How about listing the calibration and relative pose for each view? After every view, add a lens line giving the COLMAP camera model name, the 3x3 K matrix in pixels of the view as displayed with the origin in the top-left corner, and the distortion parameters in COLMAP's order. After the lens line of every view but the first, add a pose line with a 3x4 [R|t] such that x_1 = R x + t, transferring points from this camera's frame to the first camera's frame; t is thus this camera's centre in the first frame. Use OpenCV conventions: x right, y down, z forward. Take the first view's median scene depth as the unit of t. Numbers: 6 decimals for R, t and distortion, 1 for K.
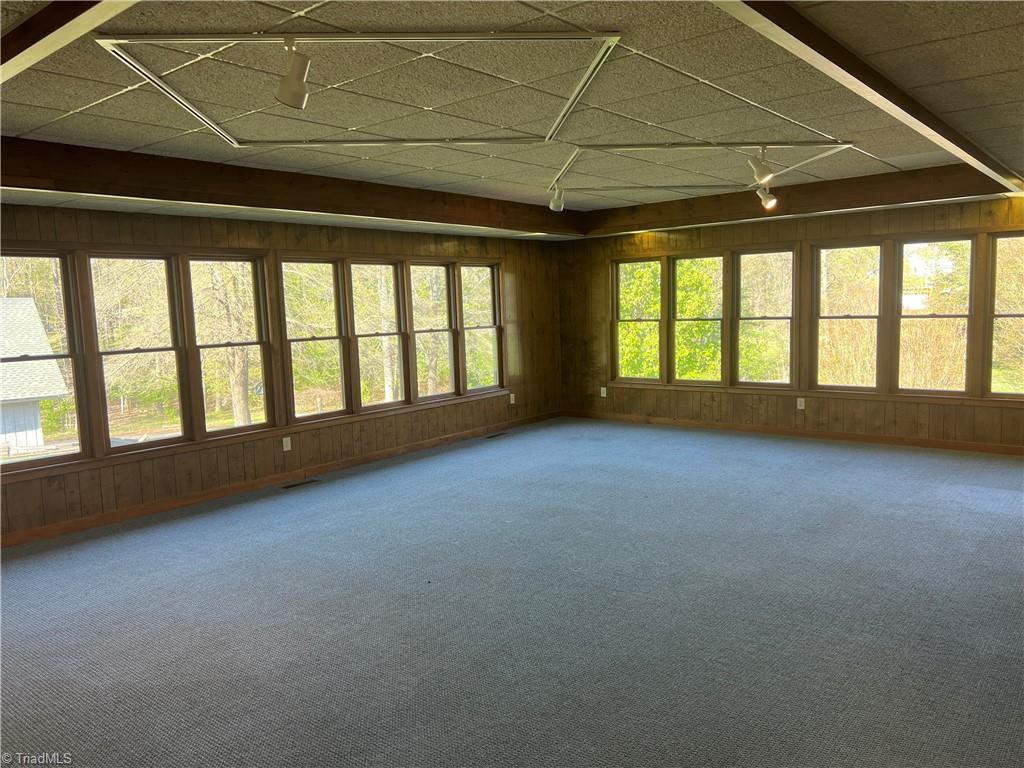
lens RADIAL K [[771.1, 0, 508.1], [0, 771.1, 386.5], [0, 0, 1]] dist [-0.006200, -0.000920]
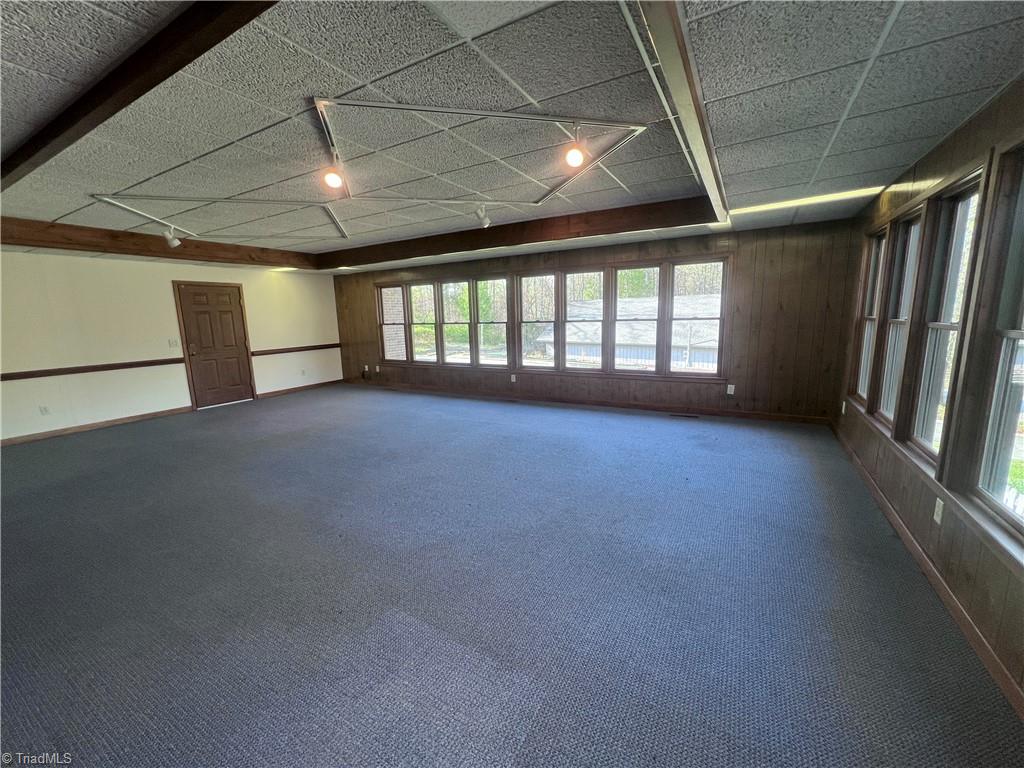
lens RADIAL K [[415.0, 0, 503.5], [0, 415.0, 383.2], [0, 0, 1]] dist [0.004159, 0.000397]
pose [[0.156629, 0.207476, -0.965619, 0.686383], [-0.072147, 0.977478, 0.198322, -0.111179], [0.985019, 0.038604, 0.168070, 0.821683]]
